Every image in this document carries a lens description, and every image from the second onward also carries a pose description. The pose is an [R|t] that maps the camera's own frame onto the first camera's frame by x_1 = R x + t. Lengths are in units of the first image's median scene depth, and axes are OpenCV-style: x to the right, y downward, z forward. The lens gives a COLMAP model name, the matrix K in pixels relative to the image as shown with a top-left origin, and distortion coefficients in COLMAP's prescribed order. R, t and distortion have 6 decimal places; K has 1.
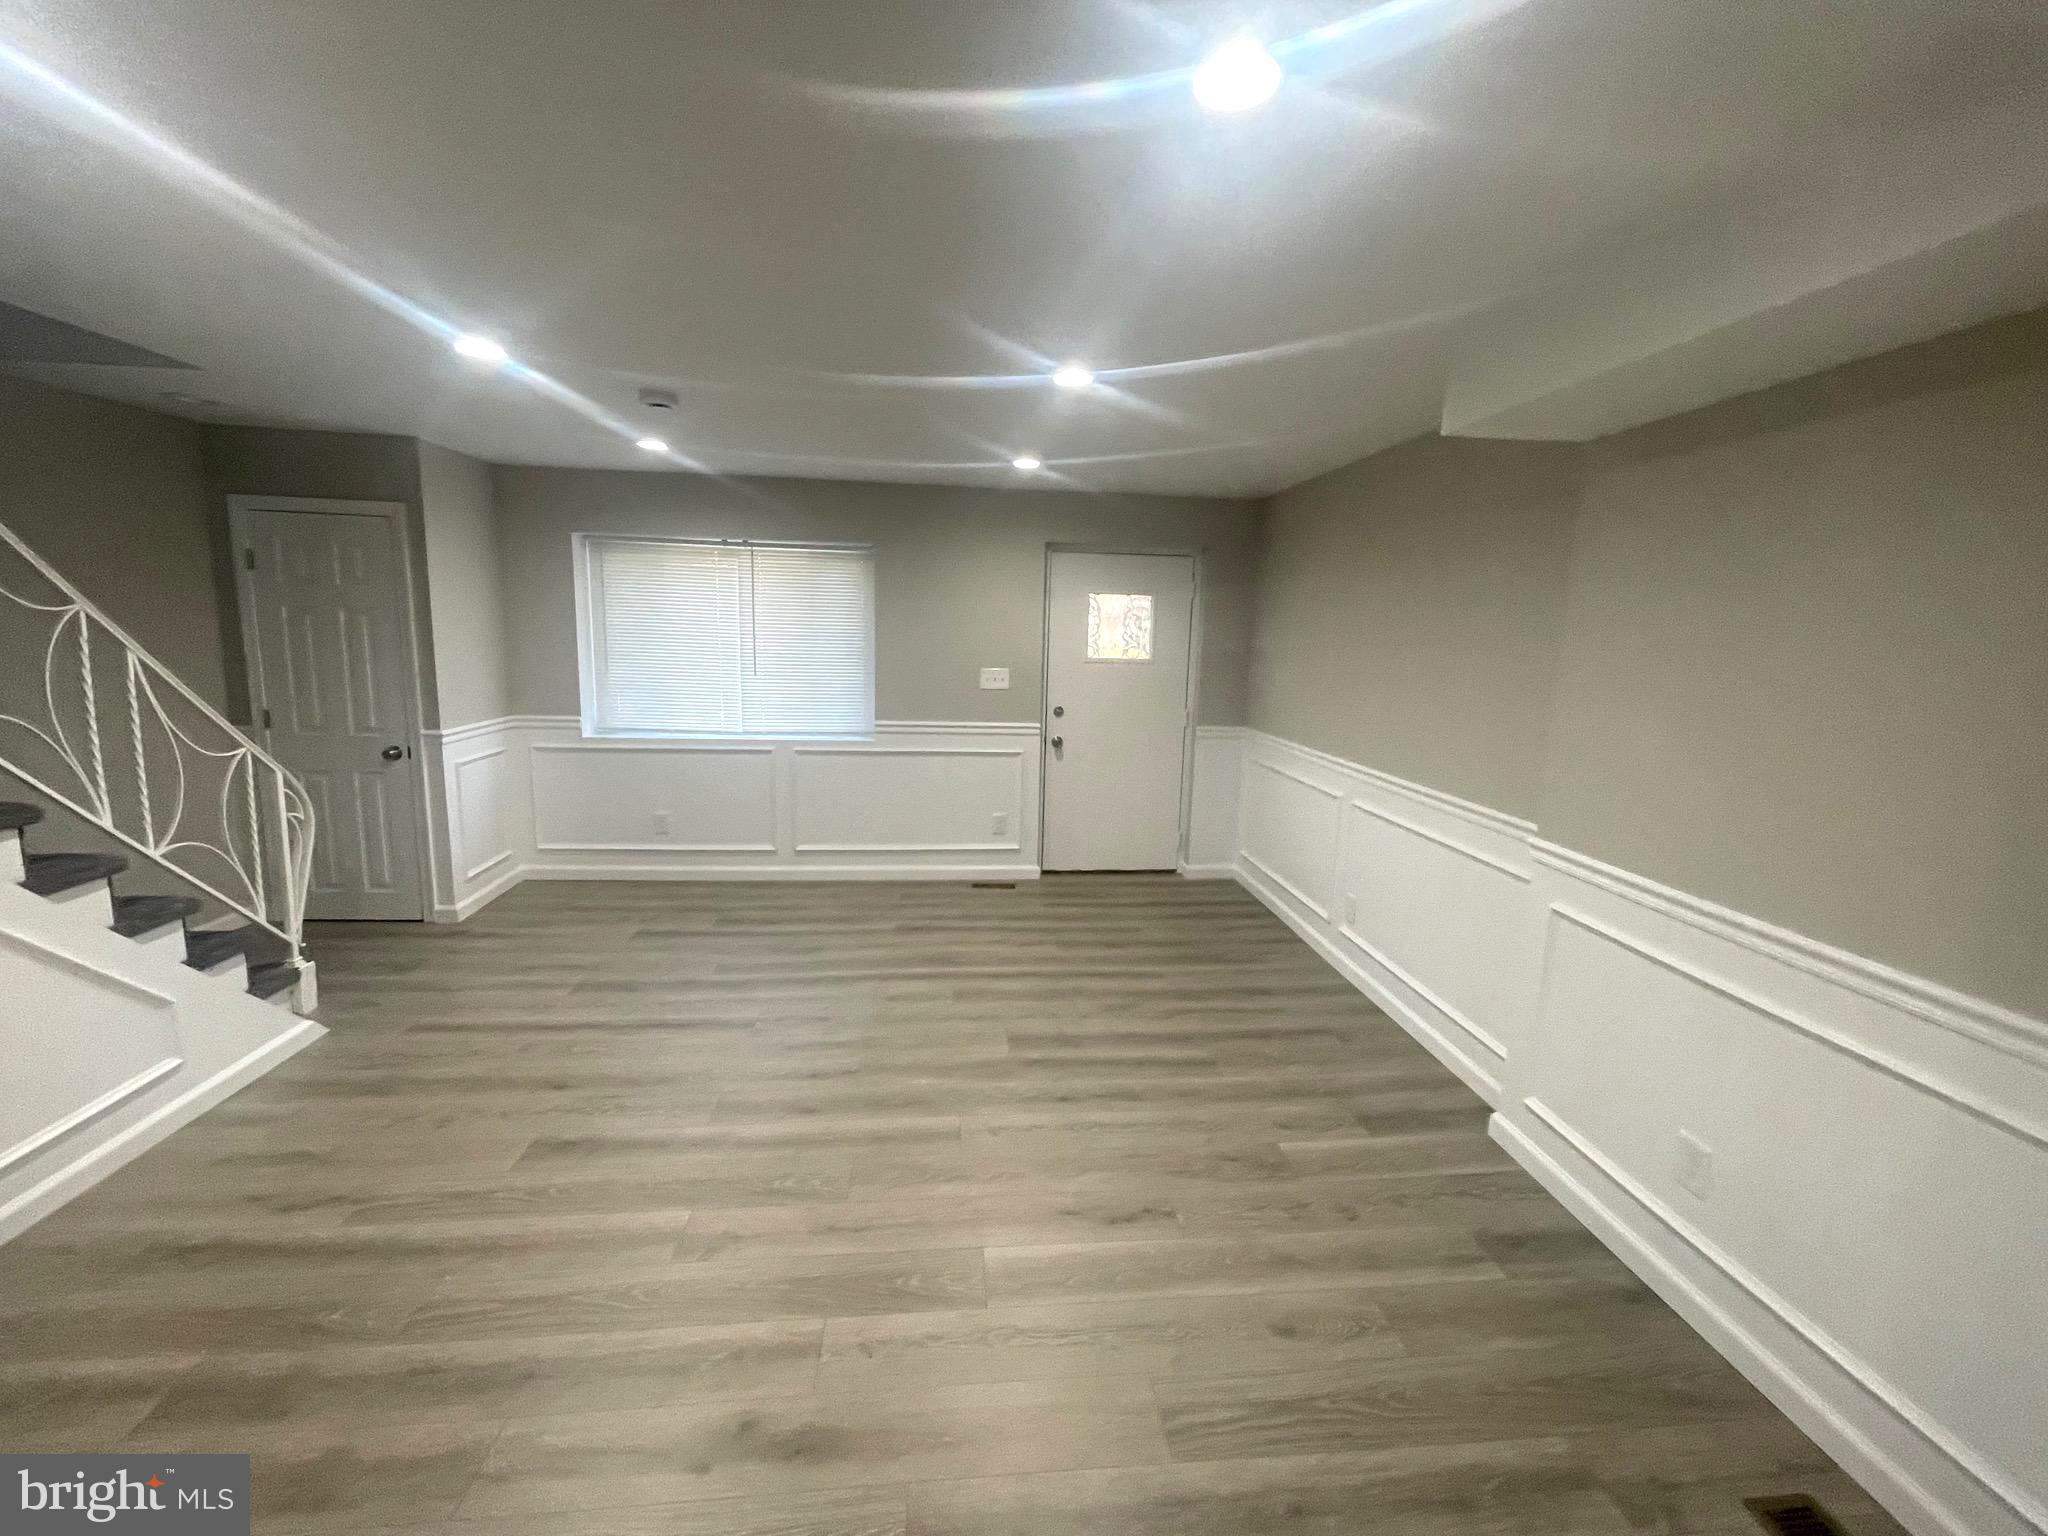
lens RADIAL K [[831.8, 0, 1021.2], [0, 831.8, 756.5], [0, 0, 1]] dist [-0.007179, 0.001456]
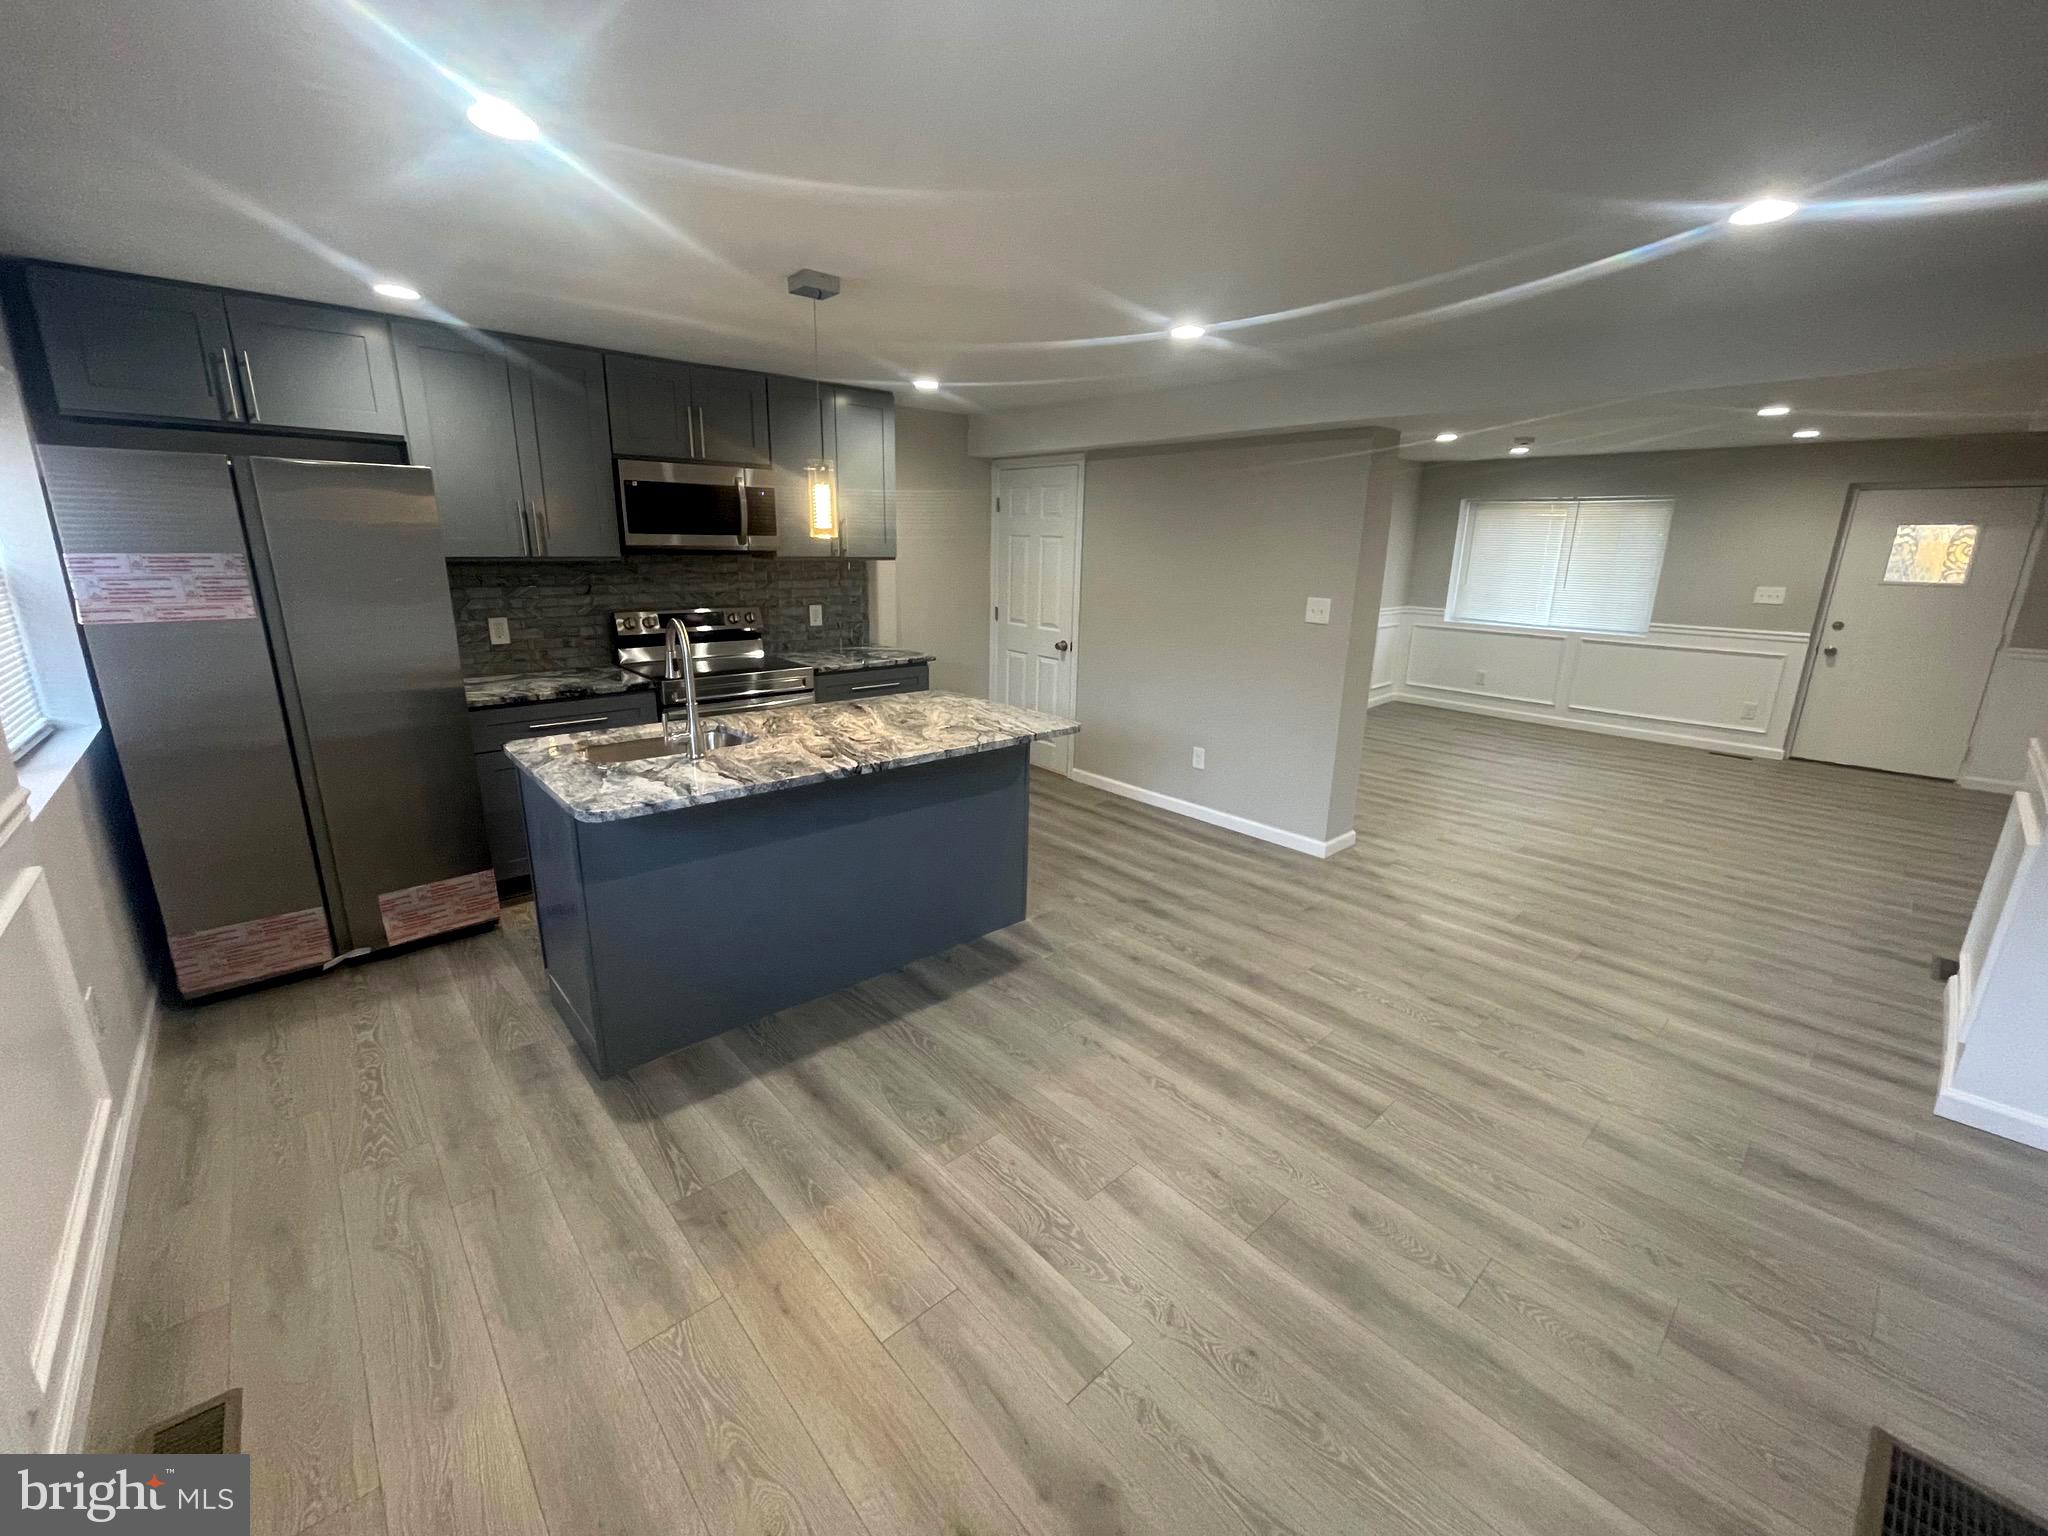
lens RADIAL K [[831.8, 0, 1017.7], [0, 831.8, 767.1], [0, 0, 1]] dist [-0.007179, 0.001456]
pose [[0.593834, 0.191619, -0.781436, 0.326074], [-0.126332, 0.981386, 0.144646, 0.127609], [0.794607, 0.012825, 0.606988, -0.692025]]
